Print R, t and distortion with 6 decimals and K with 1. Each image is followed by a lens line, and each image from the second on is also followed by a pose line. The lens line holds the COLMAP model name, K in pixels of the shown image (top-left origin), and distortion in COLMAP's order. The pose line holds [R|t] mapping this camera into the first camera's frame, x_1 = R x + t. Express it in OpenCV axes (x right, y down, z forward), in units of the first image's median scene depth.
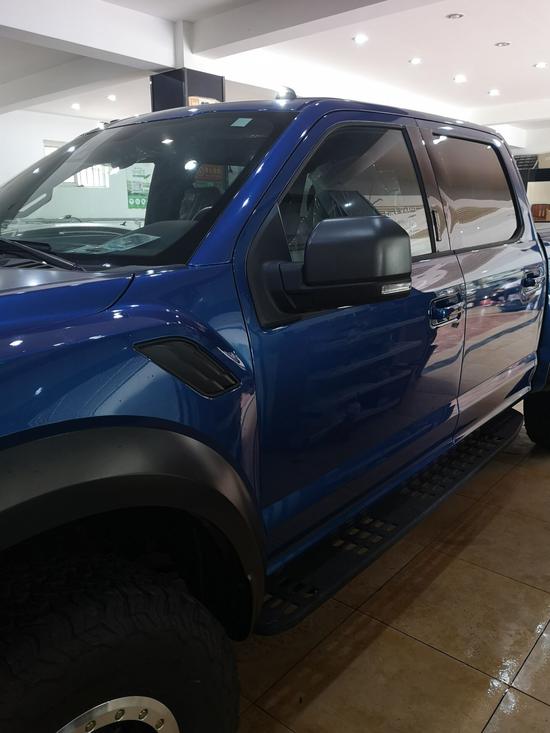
lens RADIAL K [[570.9, 0, 275.0], [0, 570.9, 366.5], [0, 0, 1]] dist [0.007999, 0.008221]
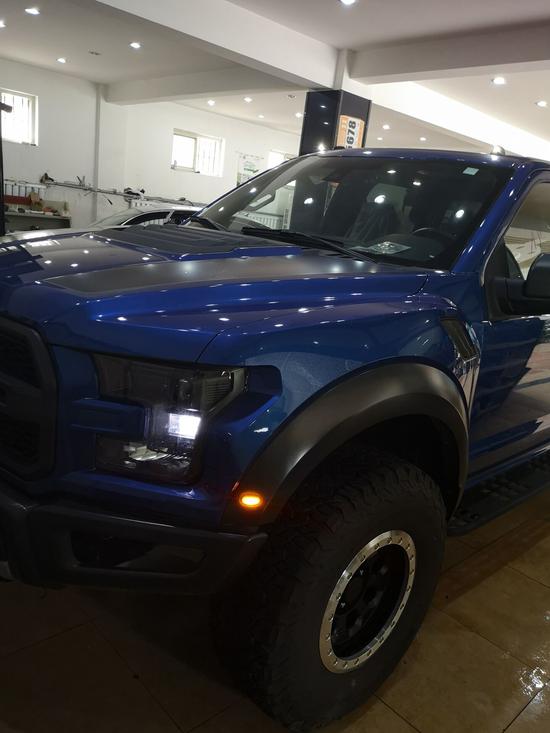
lens RADIAL K [[579.9, 0, 275.0], [0, 579.9, 366.5], [0, 0, 1]] dist [-0.012218, 0.003460]
pose [[0.985686, 0.154754, -0.066893, -0.129580], [-0.154985, 0.987915, 0.001757, 0.038205], [0.066357, 0.008635, 0.997759, -0.148765]]
